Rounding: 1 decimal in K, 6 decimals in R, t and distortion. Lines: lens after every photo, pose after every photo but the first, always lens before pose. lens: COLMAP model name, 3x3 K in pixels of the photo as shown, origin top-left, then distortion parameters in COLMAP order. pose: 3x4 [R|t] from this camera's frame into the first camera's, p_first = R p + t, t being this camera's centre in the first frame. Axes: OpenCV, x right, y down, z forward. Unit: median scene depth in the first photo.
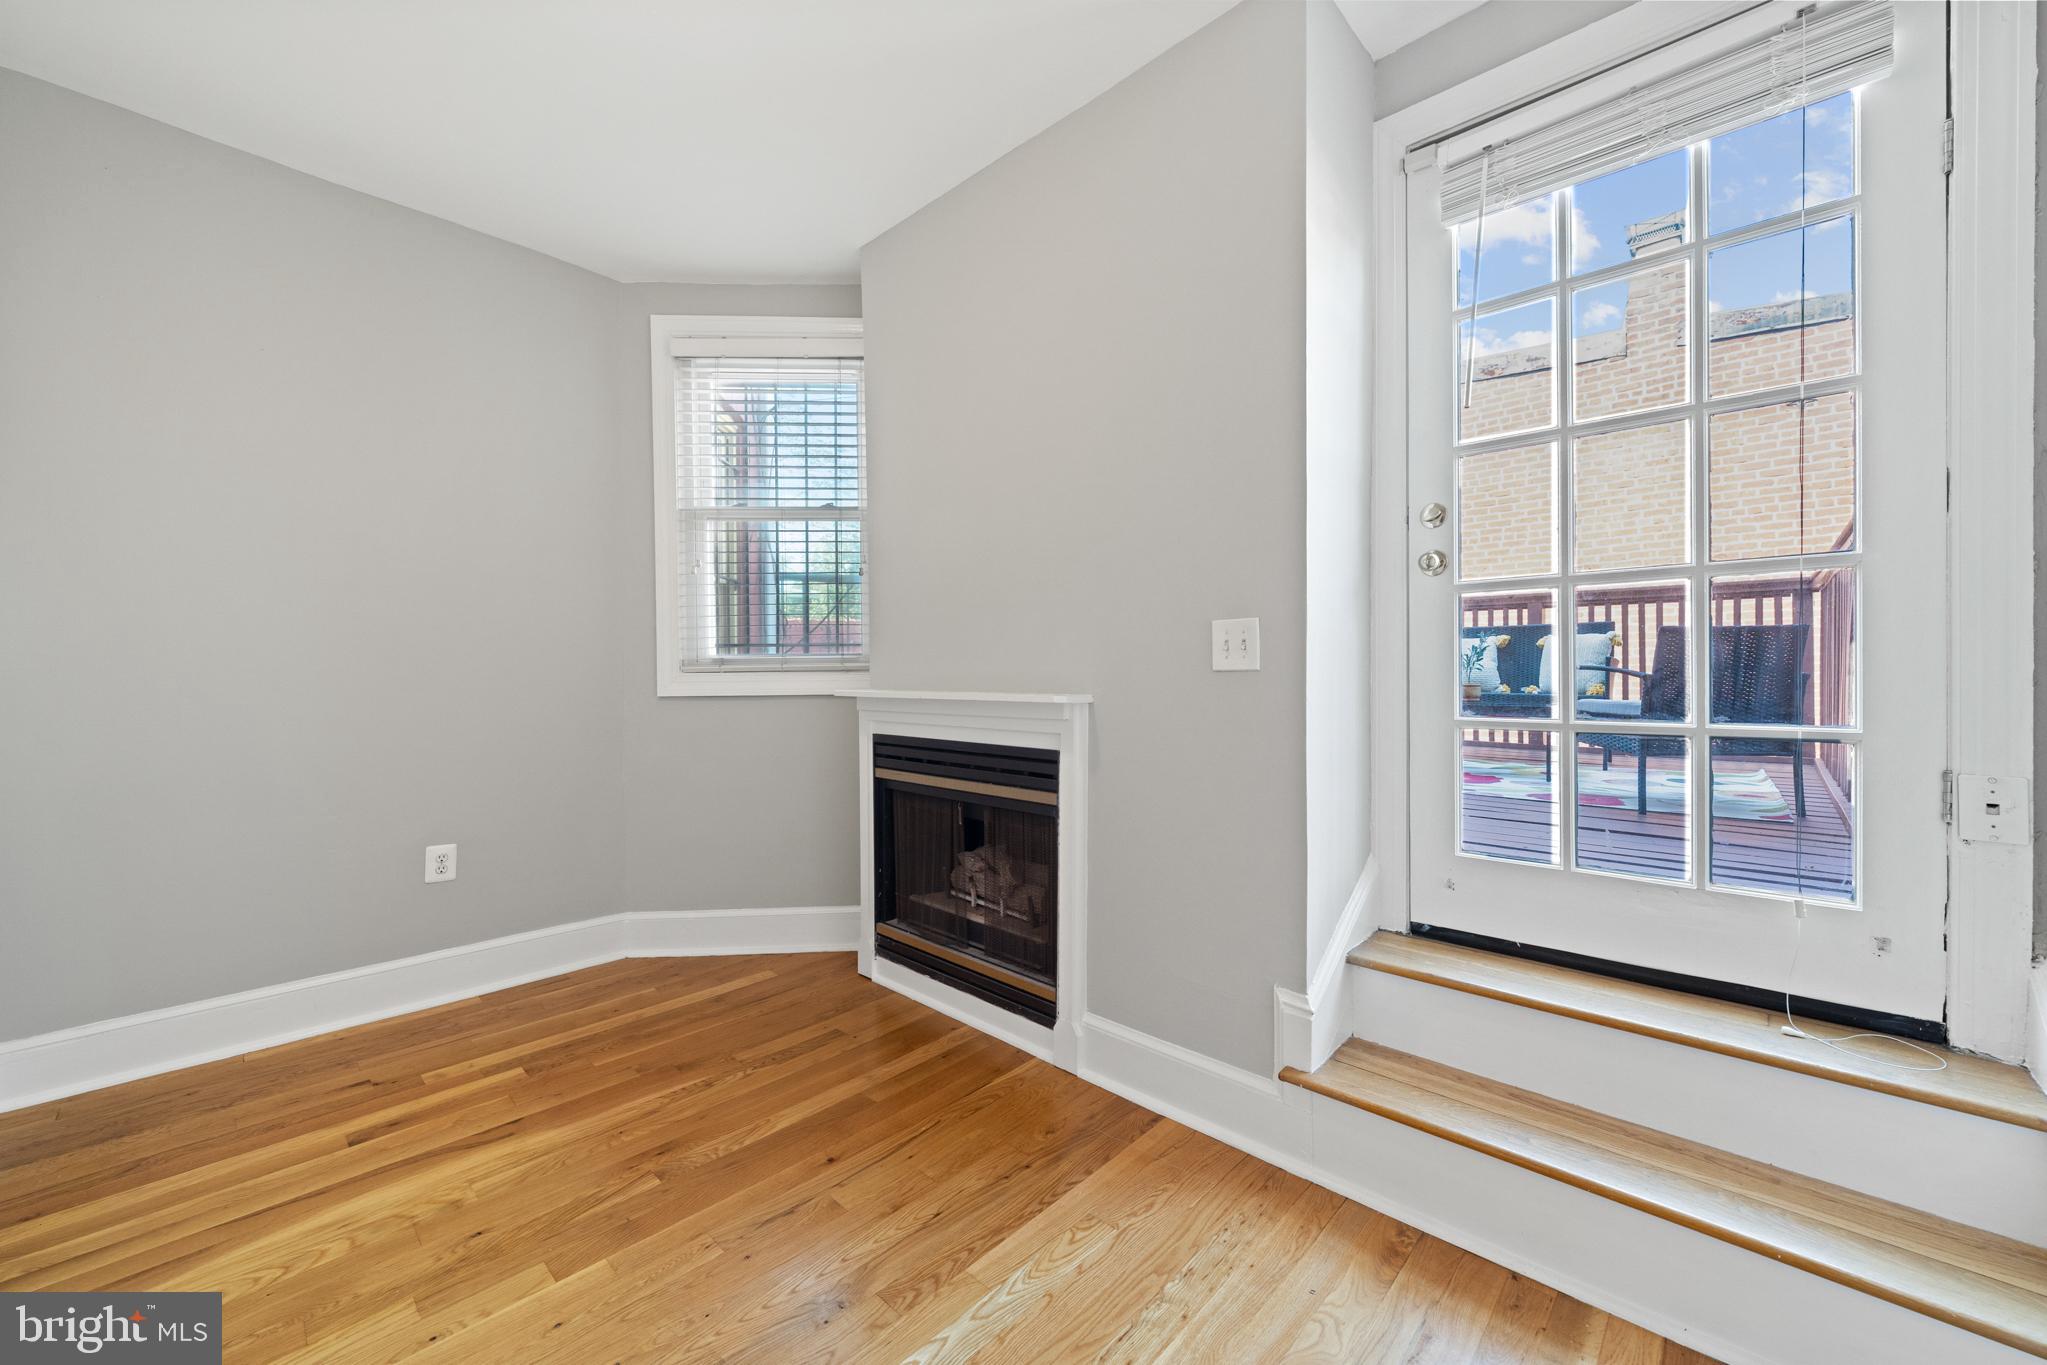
lens RADIAL K [[782.0, 0, 1021.4], [0, 782.0, 679.8], [0, 0, 1]] dist [-0.001995, 0.000016]
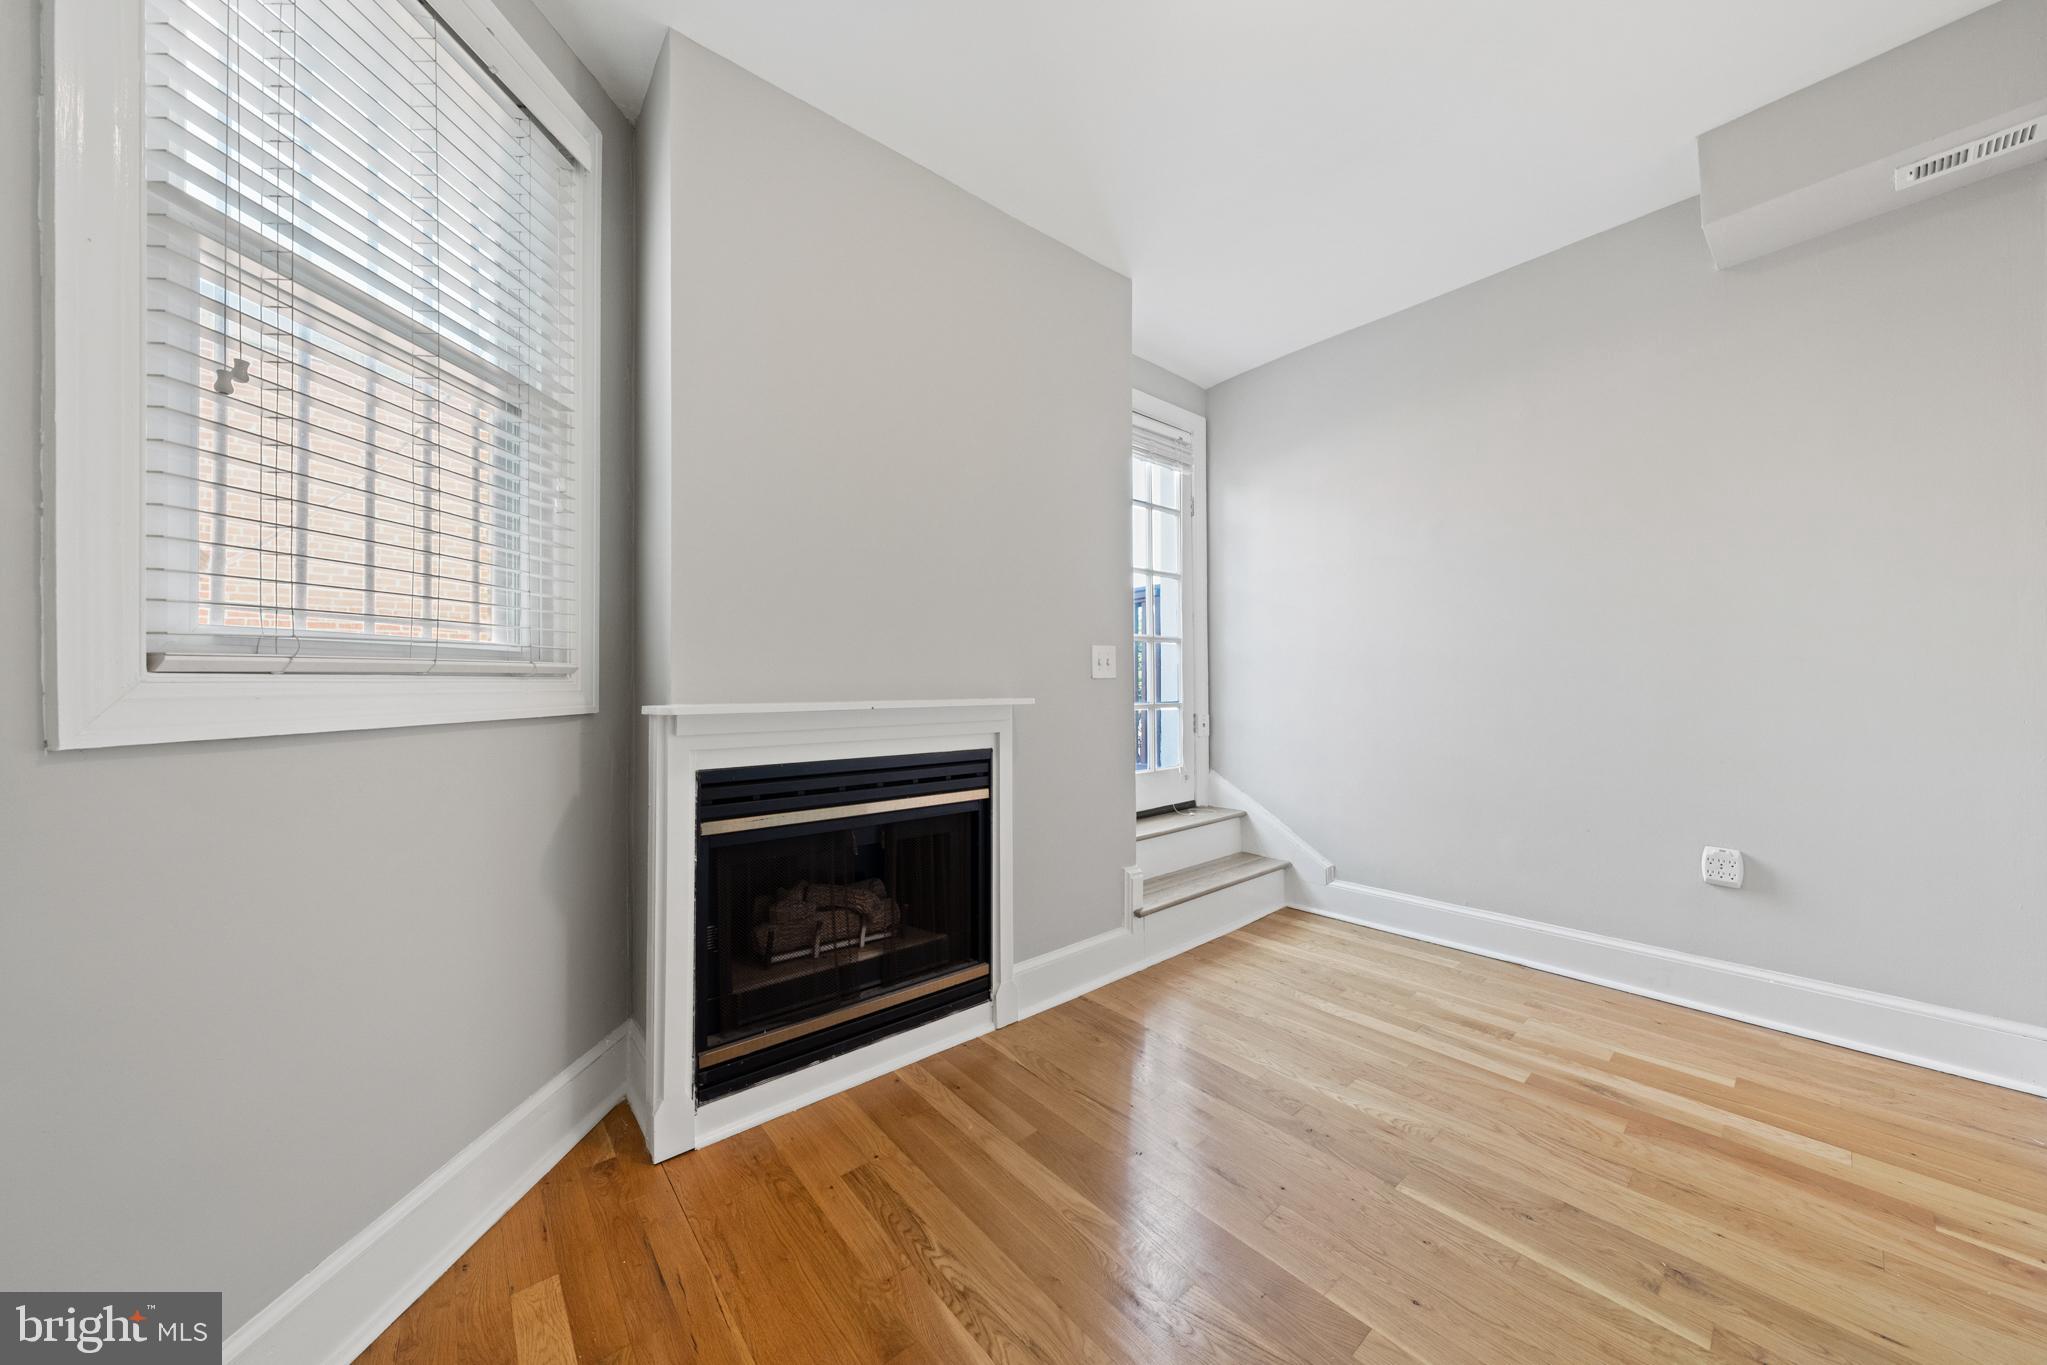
lens RADIAL K [[702.0, 0, 1019.0], [0, 702.0, 683.5], [0, 0, 1]] dist [-0.001311, -0.000097]
pose [[0.109223, -0.001964, 0.994015, -0.860192], [0.006744, 0.999976, 0.001235, -0.004420], [-0.993994, 0.006569, 0.109234, 0.769818]]
